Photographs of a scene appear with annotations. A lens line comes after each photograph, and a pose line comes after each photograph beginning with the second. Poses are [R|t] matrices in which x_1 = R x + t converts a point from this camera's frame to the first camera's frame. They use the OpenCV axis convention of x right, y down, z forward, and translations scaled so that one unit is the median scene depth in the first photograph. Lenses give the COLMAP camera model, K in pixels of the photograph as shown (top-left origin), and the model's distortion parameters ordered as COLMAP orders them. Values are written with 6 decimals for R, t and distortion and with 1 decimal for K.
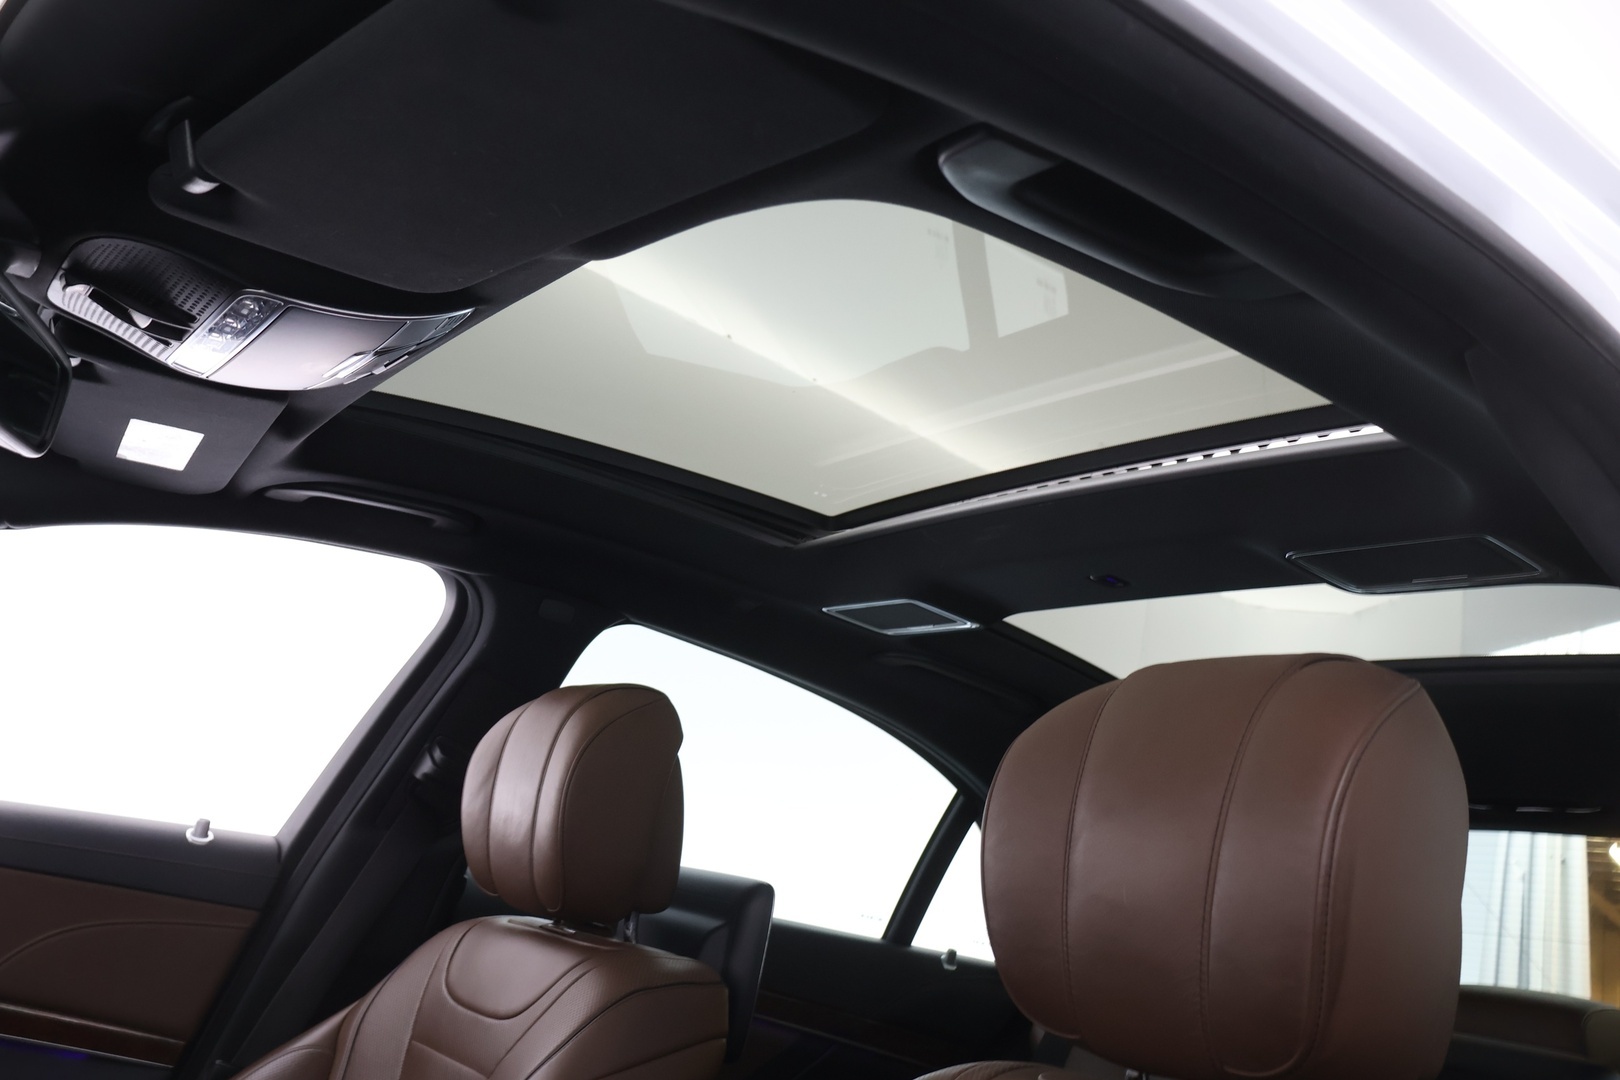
lens RADIAL K [[1357.6, 0, 810.0], [0, 1357.6, 540.0], [0, 0, 1]] dist [-0.017725, 0.001907]
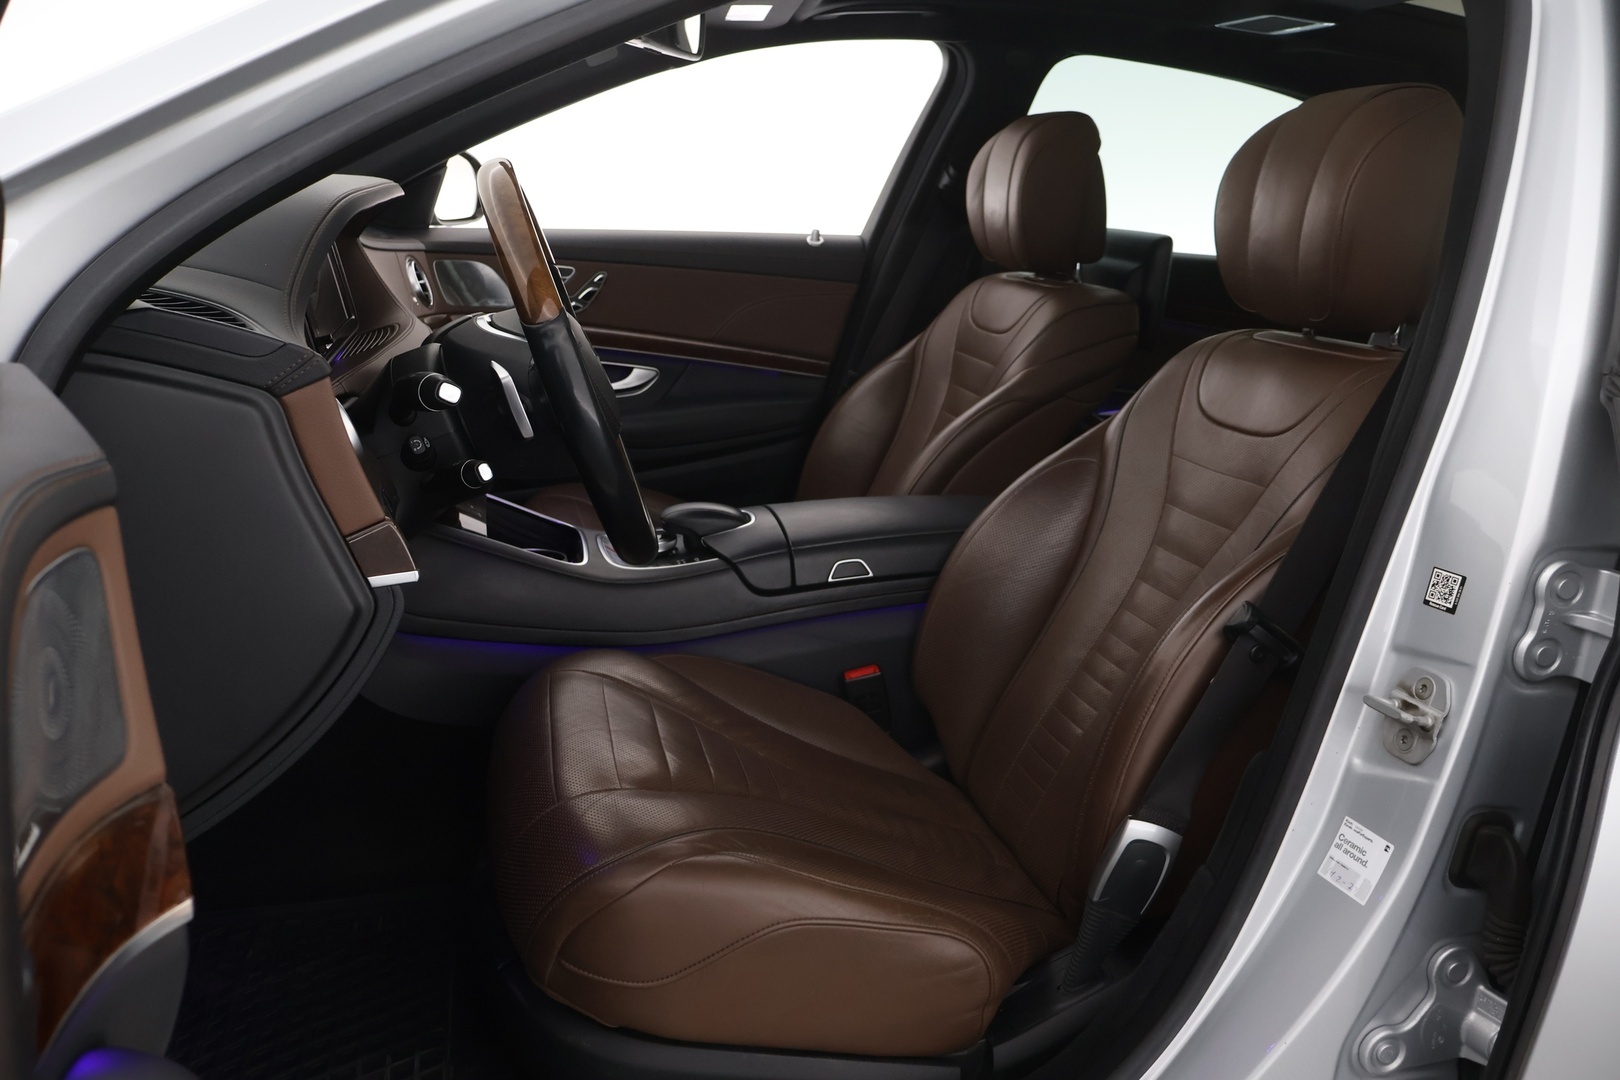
lens RADIAL K [[1357.6, 0, 810.0], [0, 1357.6, 540.0], [0, 0, 1]] dist [-0.017725, 0.001907]
pose [[0.908616, -0.001670, -0.417630, 0.221753], [0.189040, 0.893328, 0.407711, -0.125214], [0.372400, -0.449402, 0.812008, -0.485157]]
